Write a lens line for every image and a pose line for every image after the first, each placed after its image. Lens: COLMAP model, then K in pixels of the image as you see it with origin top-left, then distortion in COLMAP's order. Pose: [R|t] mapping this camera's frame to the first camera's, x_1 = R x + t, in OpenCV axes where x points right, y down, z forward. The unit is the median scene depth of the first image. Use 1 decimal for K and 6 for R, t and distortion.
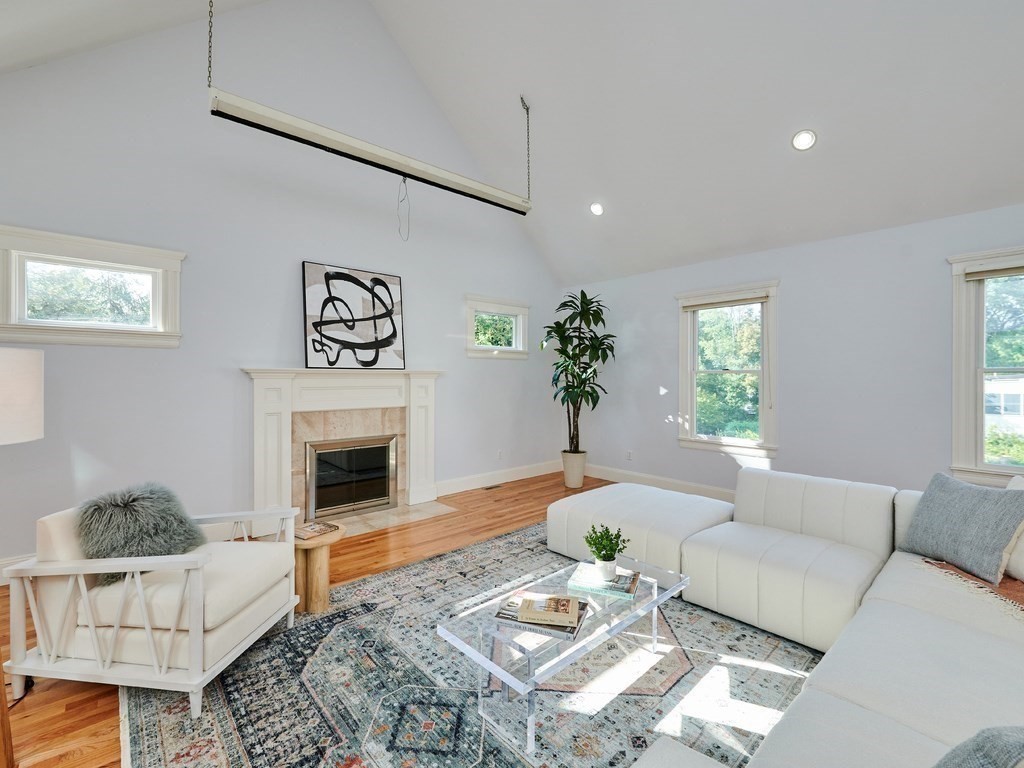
lens RADIAL K [[455.7, 0, 507.0], [0, 455.7, 376.7], [0, 0, 1]] dist [0.005454, 0.000391]
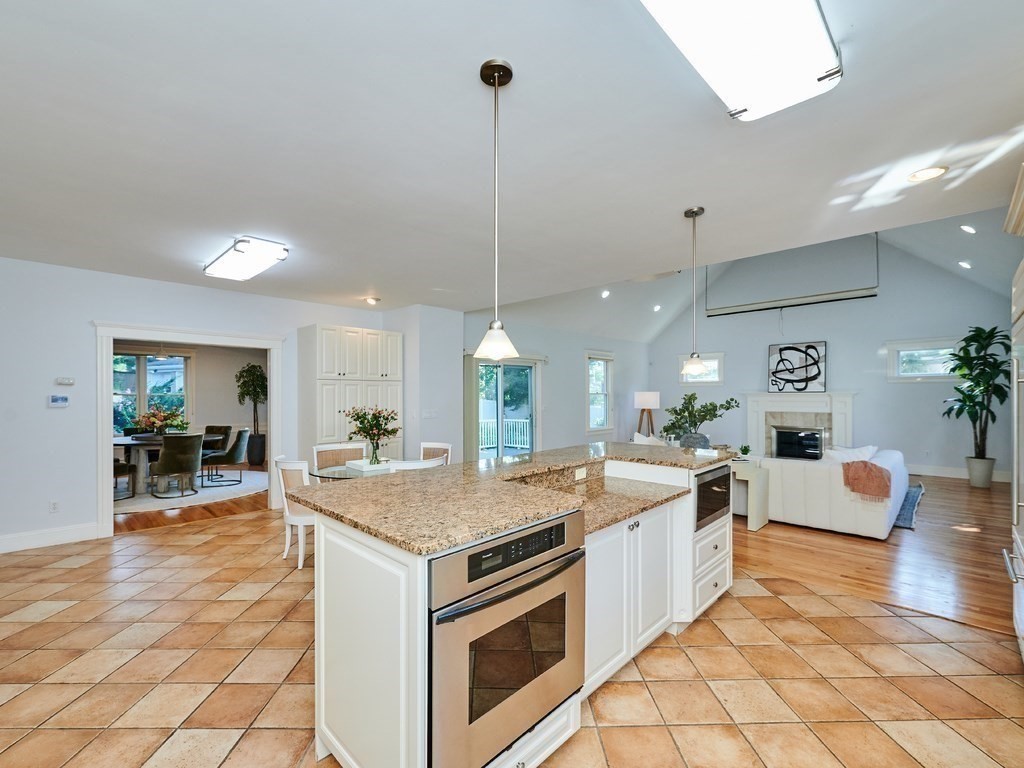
lens RADIAL K [[455.7, 0, 503.3], [0, 455.7, 392.8], [0, 0, 1]] dist [0.005454, 0.000391]
pose [[0.058987, -0.003547, -0.998252, 1.614666], [0.006580, 0.999973, -0.003164, -0.016744], [0.998237, -0.006382, 0.059009, -0.423880]]
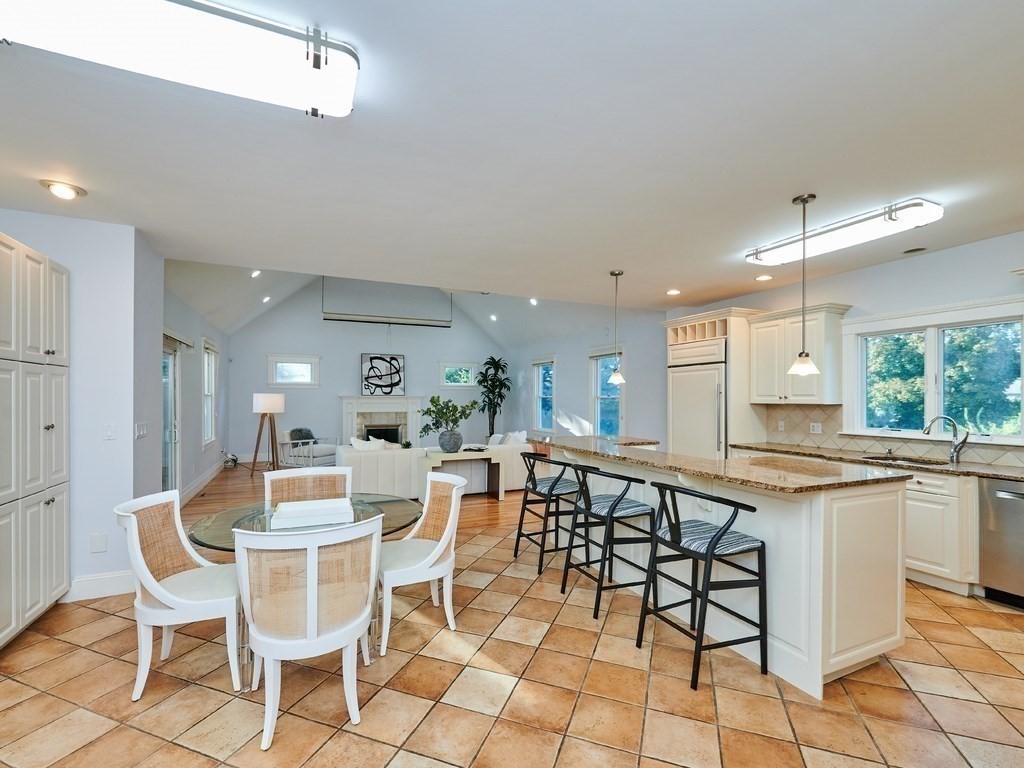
lens RADIAL K [[455.7, 0, 515.9], [0, 455.7, 401.0], [0, 0, 1]] dist [0.005454, 0.000391]
pose [[0.956396, 0.008354, -0.291953, 1.045299], [-0.004976, 0.999912, 0.012313, -0.021126], [0.292031, -0.010324, 0.956353, -1.105857]]
